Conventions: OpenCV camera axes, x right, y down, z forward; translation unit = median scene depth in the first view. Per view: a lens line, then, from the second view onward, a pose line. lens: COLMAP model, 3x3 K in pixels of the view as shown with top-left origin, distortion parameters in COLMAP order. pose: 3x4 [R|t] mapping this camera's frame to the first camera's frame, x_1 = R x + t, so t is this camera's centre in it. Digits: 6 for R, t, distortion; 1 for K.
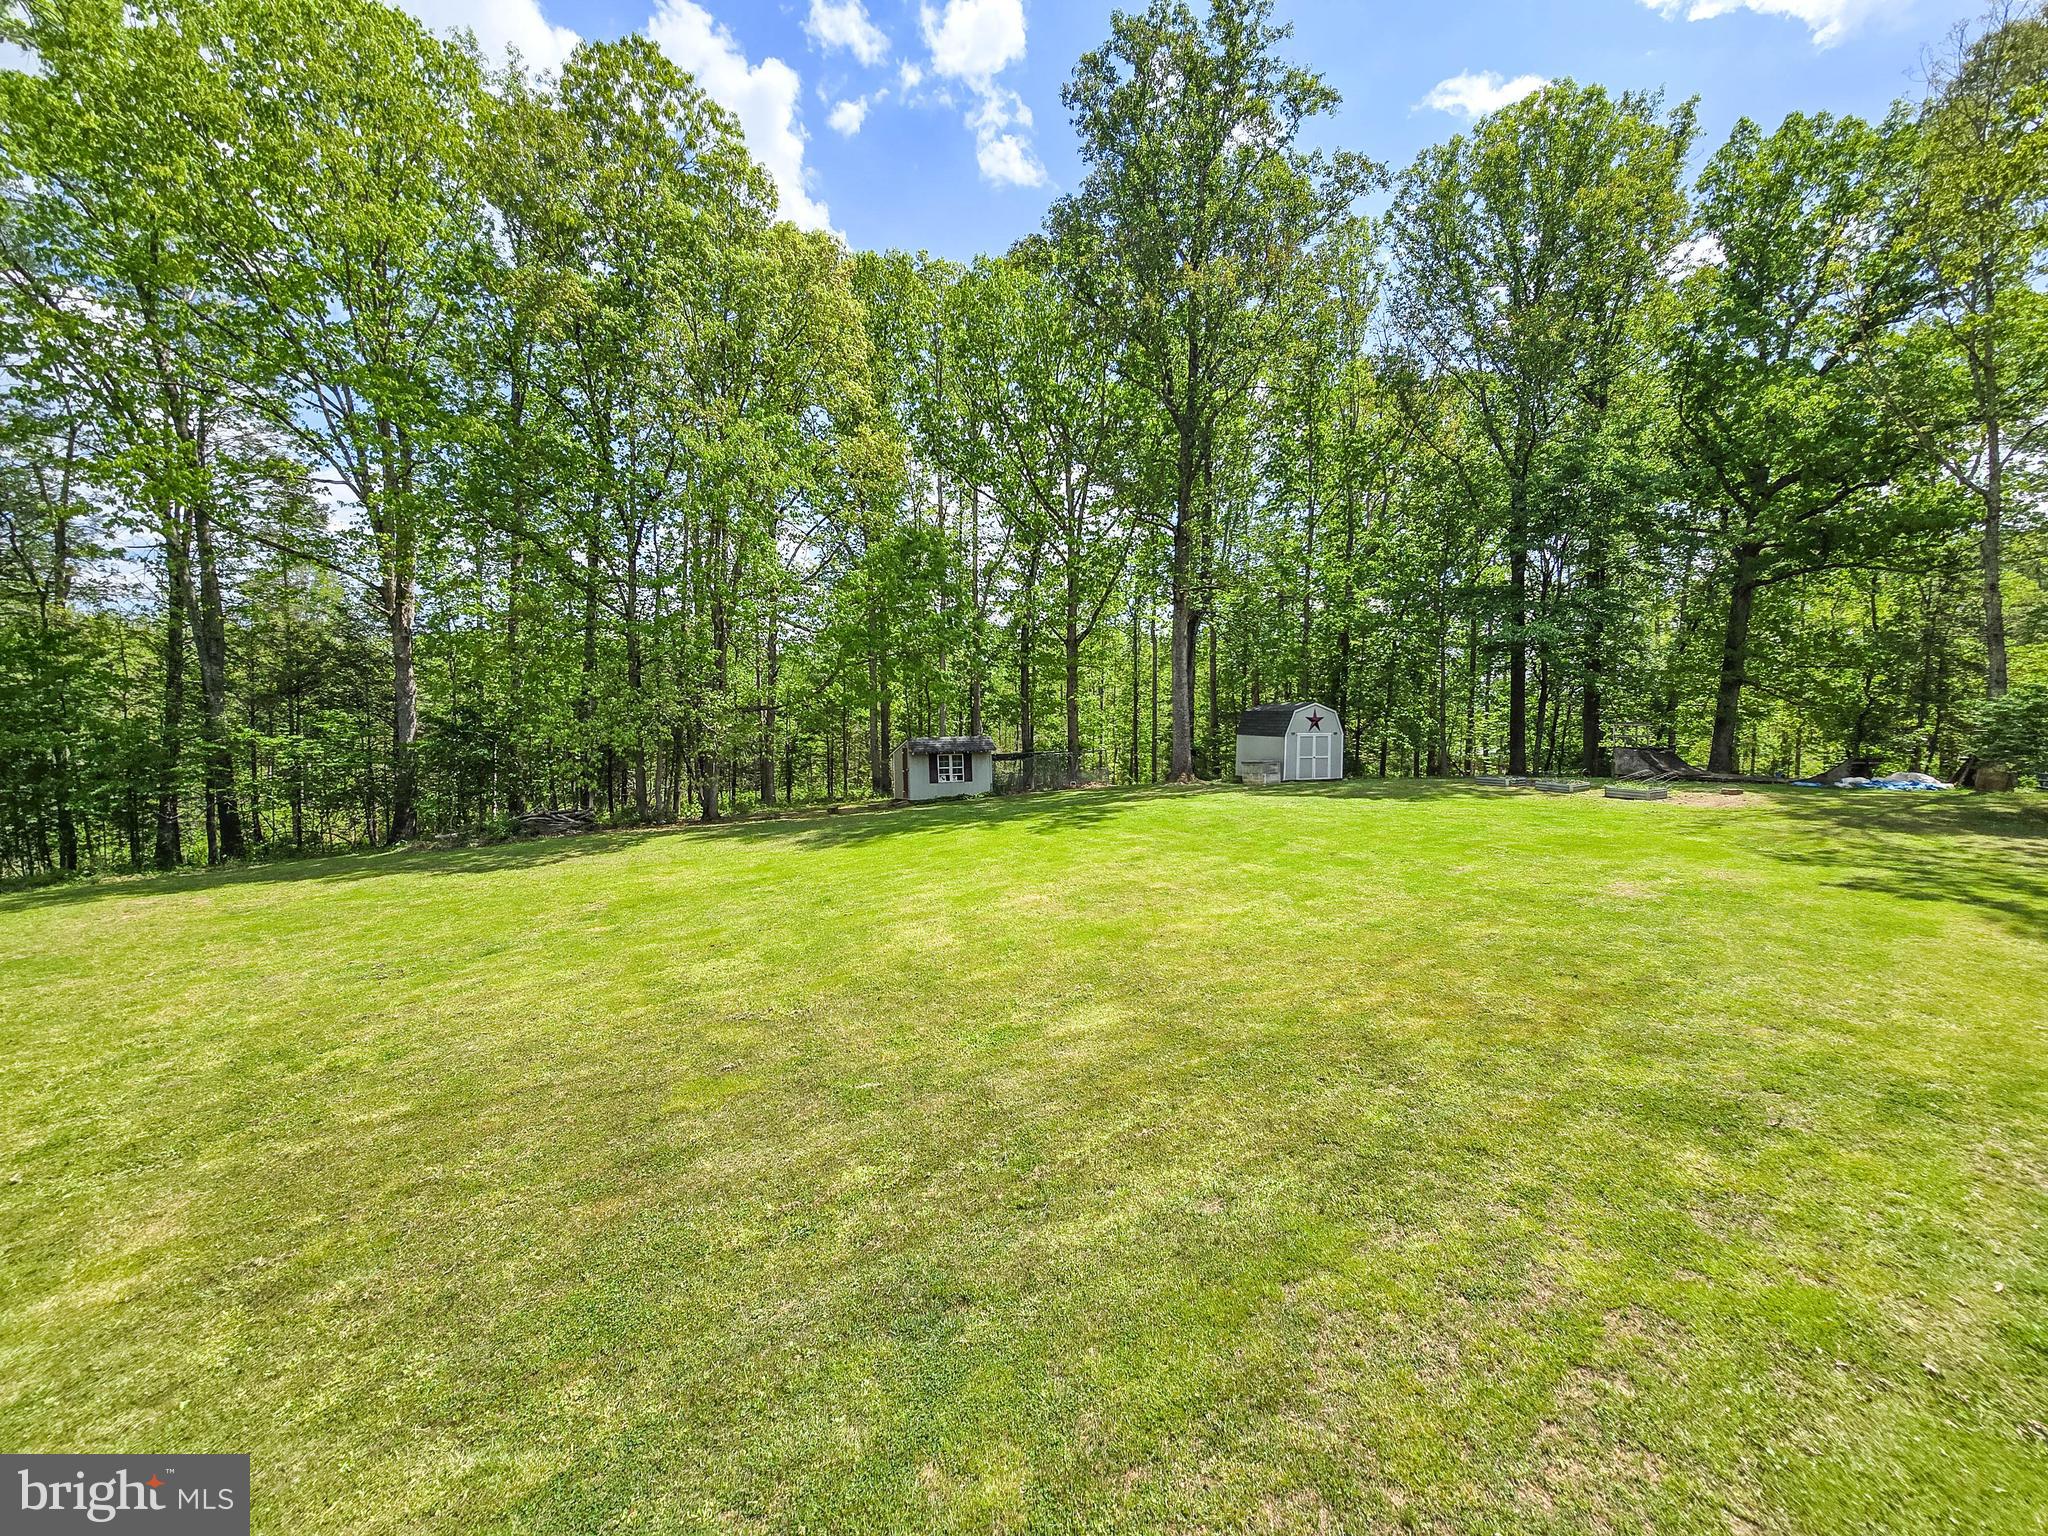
lens RADIAL K [[823.3, 0, 1018.6], [0, 823.3, 774.2], [0, 0, 1]] dist [-0.017666, -0.000294]
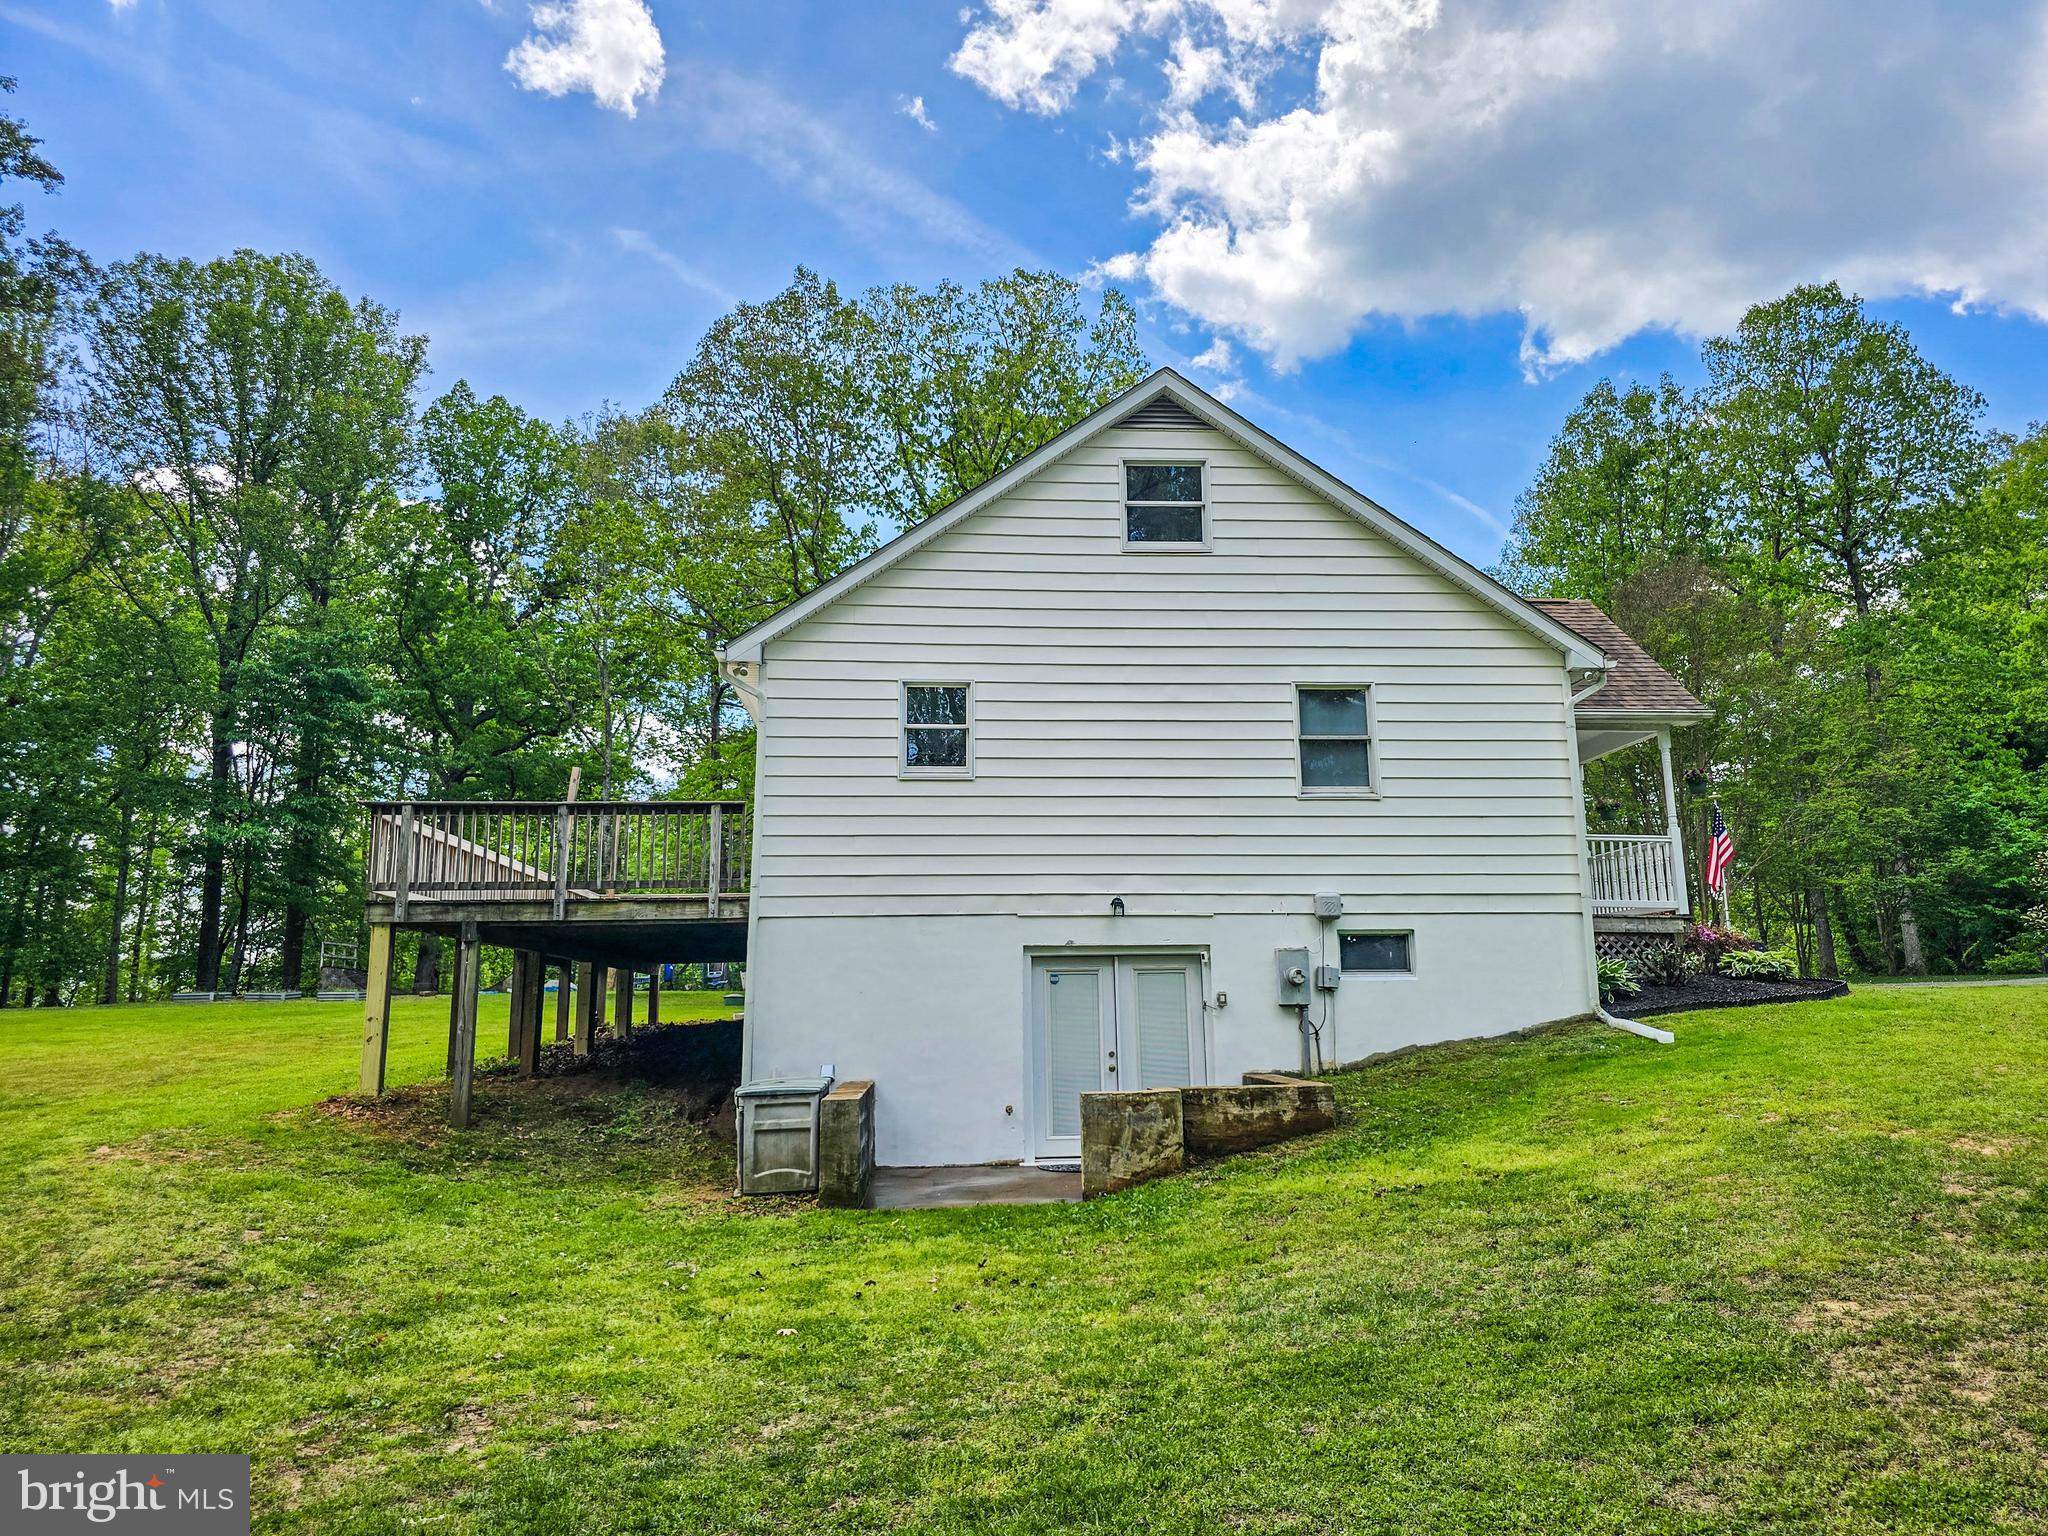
lens RADIAL K [[1369.1, 0, 1015.8], [0, 1369.1, 757.3], [0, 0, 1]] dist [0.007270, -0.008360]
pose [[0.458168, 0.158402, 0.874638, -0.248869], [0.066227, 0.975175, -0.211302, 0.097891], [-0.886395, 0.154736, 0.436303, -0.338169]]
